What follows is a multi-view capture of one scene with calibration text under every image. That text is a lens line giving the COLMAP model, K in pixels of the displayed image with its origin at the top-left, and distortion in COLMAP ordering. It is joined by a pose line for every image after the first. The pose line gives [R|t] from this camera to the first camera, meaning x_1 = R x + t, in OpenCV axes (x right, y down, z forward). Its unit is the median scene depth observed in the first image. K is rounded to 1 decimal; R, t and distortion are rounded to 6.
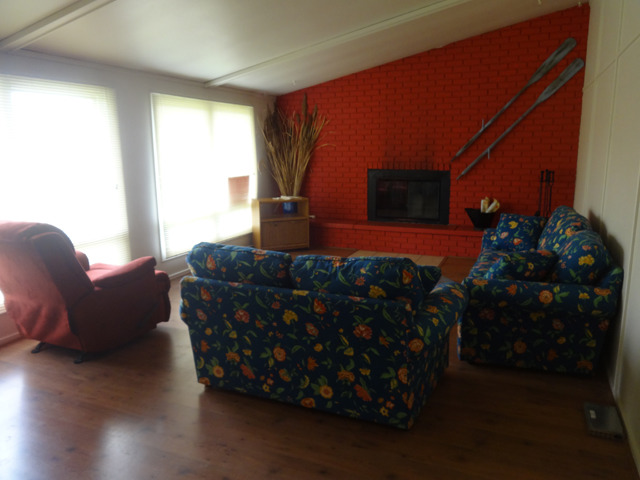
lens RADIAL K [[479.3, 0, 321.9], [0, 479.3, 237.5], [0, 0, 1]] dist [0.024105, -0.048031]
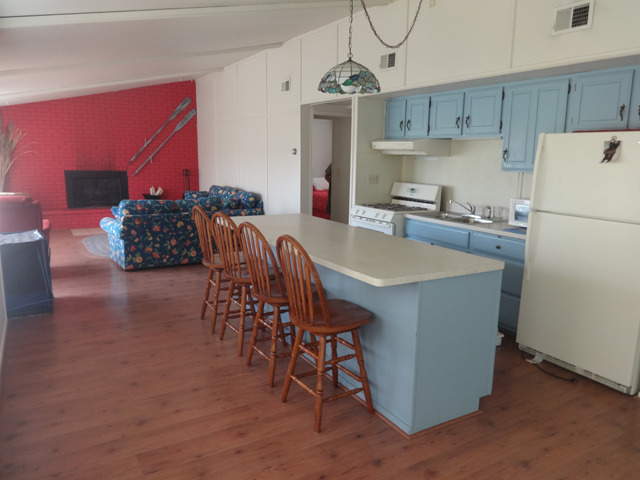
lens RADIAL K [[479.3, 0, 321.9], [0, 479.3, 237.5], [0, 0, 1]] dist [0.024105, -0.048031]
pose [[0.590379, -0.121619, 0.797911, -0.691719], [0.134235, 0.989610, 0.051517, 0.086799], [-0.795885, 0.076693, 0.600570, -0.456085]]
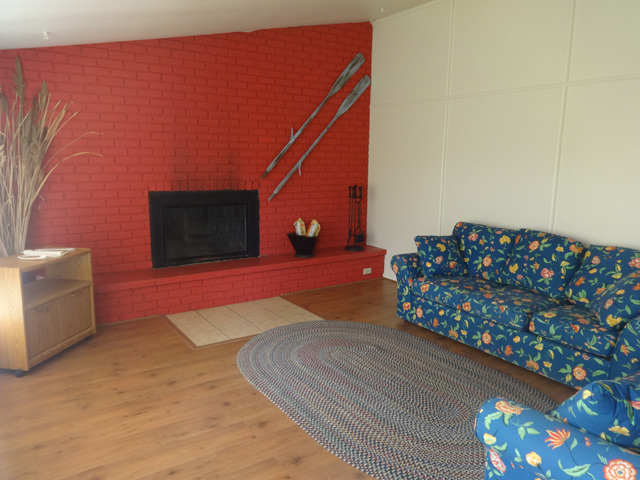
lens RADIAL K [[479.3, 0, 321.9], [0, 479.3, 237.5], [0, 0, 1]] dist [0.024105, -0.048031]
pose [[0.555511, -0.124129, 0.822192, -0.383817], [0.137205, 0.988924, 0.056599, -0.101310], [-0.820111, 0.081367, 0.566390, 0.515854]]
